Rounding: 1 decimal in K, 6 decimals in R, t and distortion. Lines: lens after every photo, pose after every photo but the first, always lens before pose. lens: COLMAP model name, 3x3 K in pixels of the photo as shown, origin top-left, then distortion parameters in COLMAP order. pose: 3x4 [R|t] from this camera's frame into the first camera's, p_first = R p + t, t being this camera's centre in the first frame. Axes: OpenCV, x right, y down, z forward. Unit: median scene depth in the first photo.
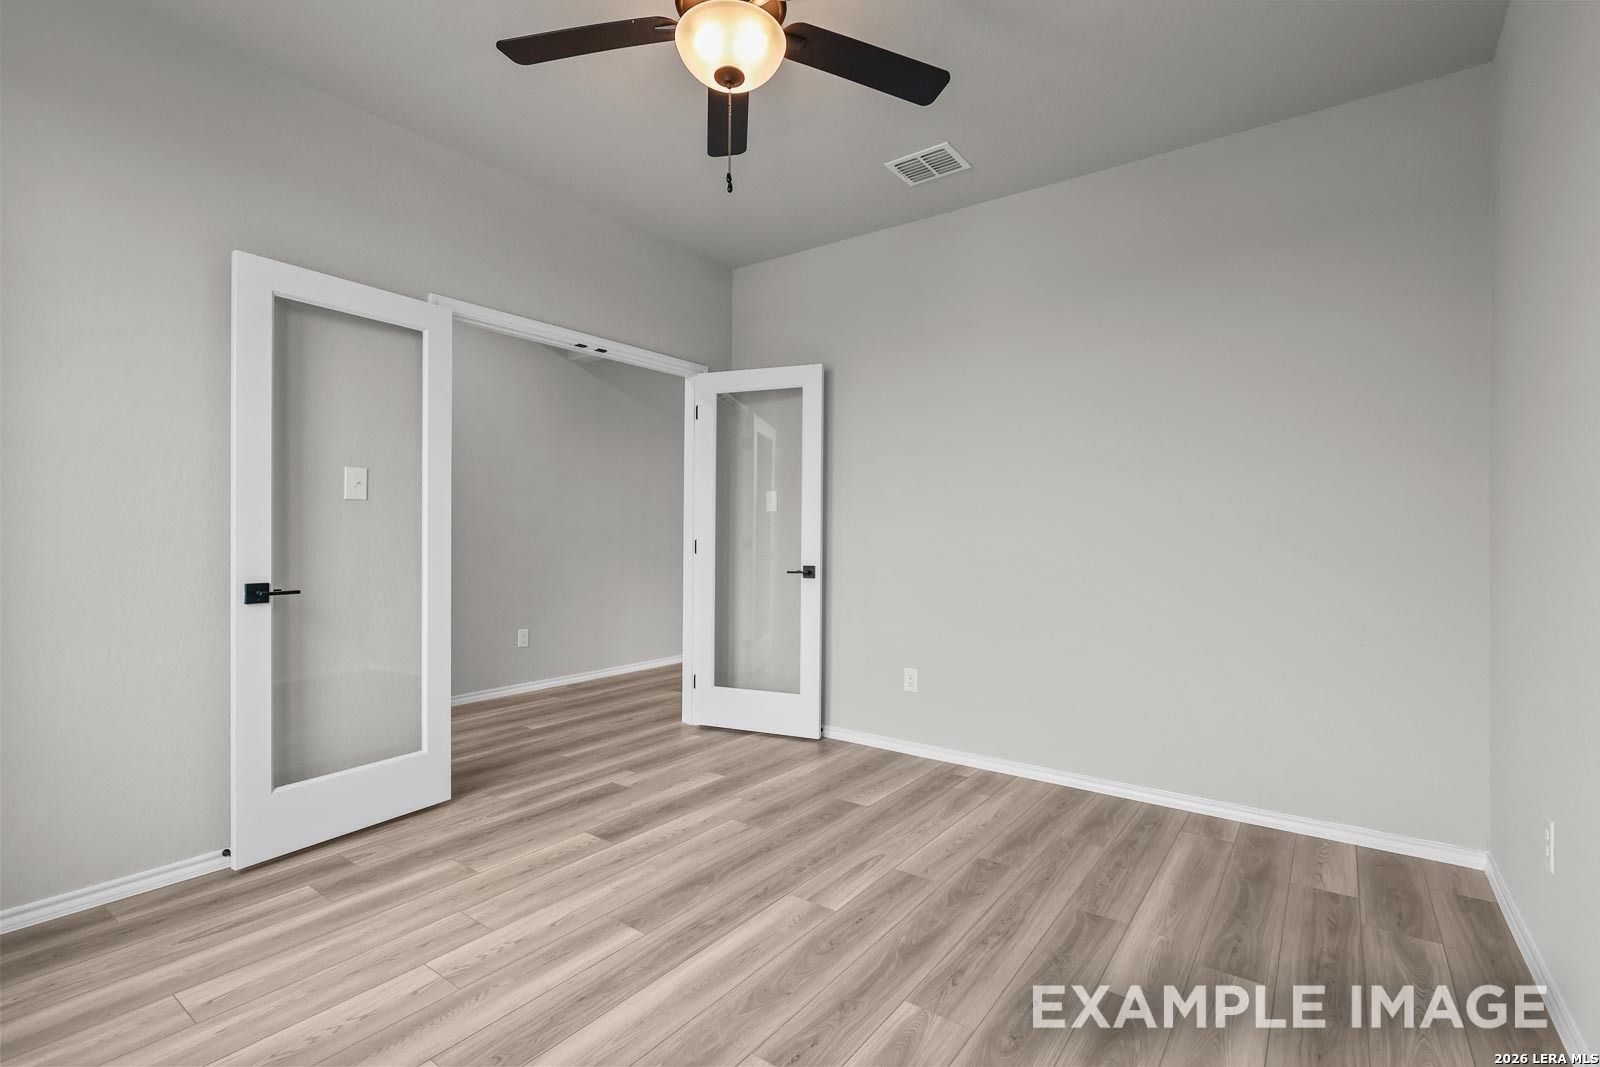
lens RADIAL K [[742.6, 0, 796.0], [0, 742.6, 539.3], [0, 0, 1]] dist [0.003743, 0.000022]
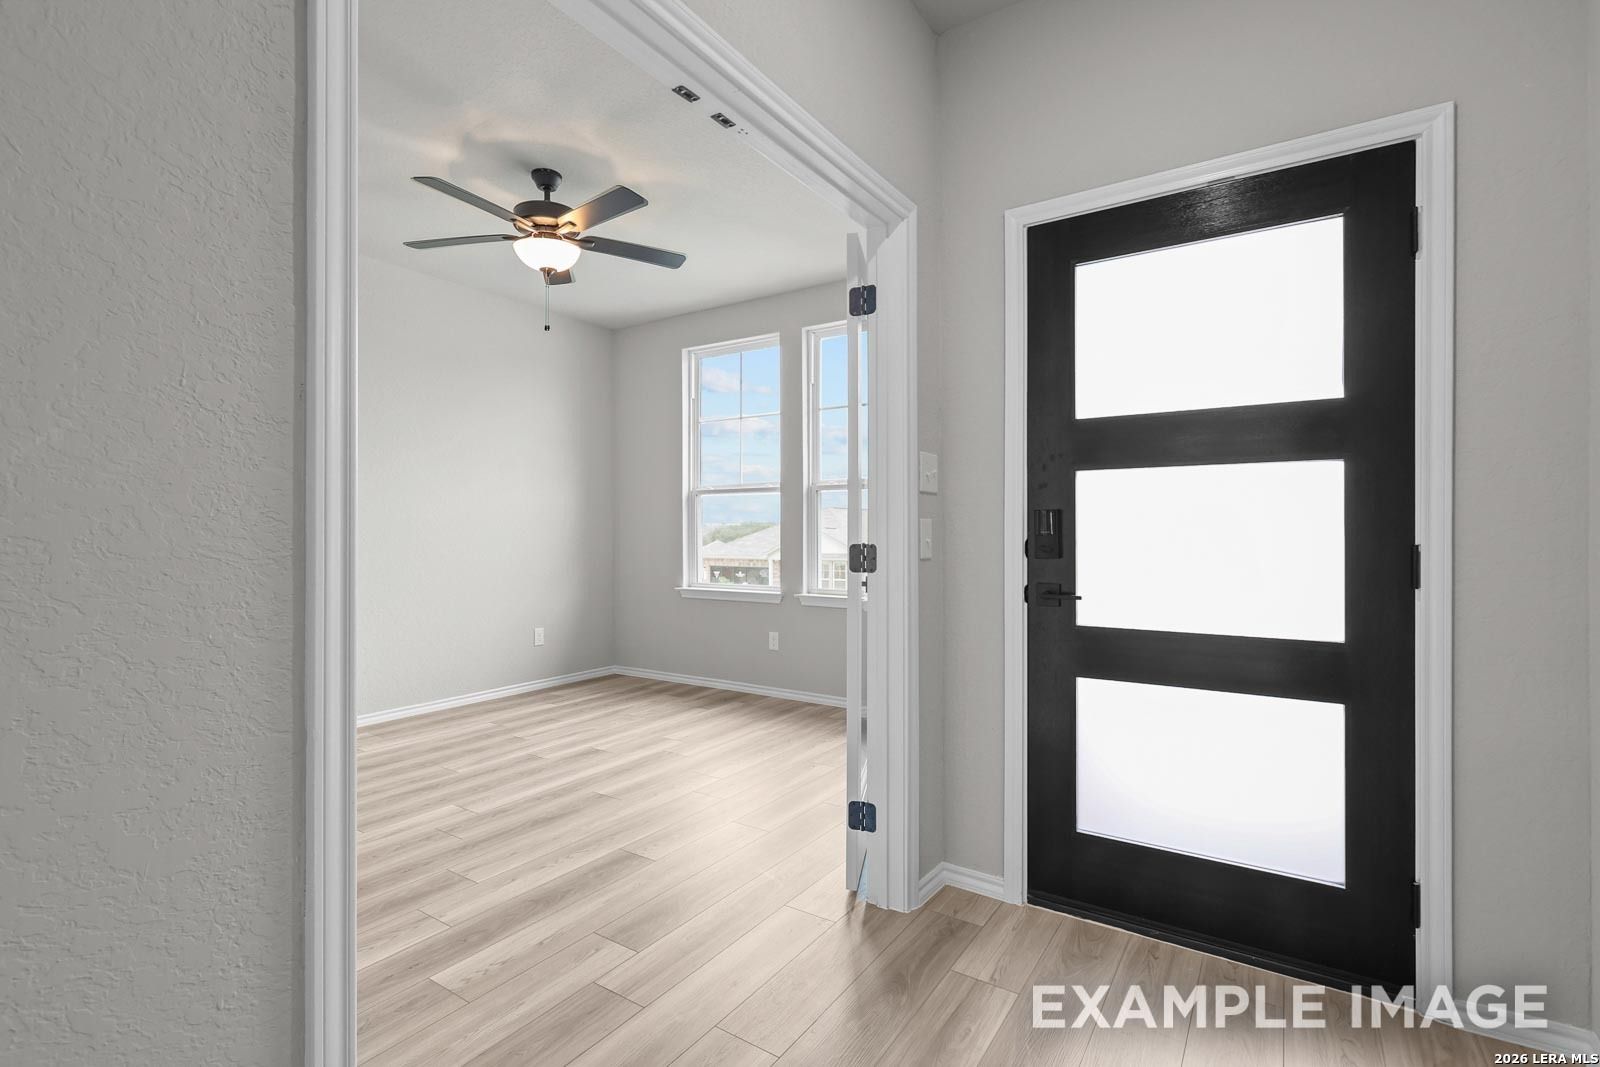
lens RADIAL K [[742.6, 0, 796.0], [0, 742.6, 539.3], [0, 0, 1]] dist [0.003743, 0.000022]
pose [[-0.999041, -0.009146, -0.042809, -0.476674], [-0.009388, 0.999941, 0.005468, -0.005930], [0.042757, 0.005865, -0.999068, 2.202139]]
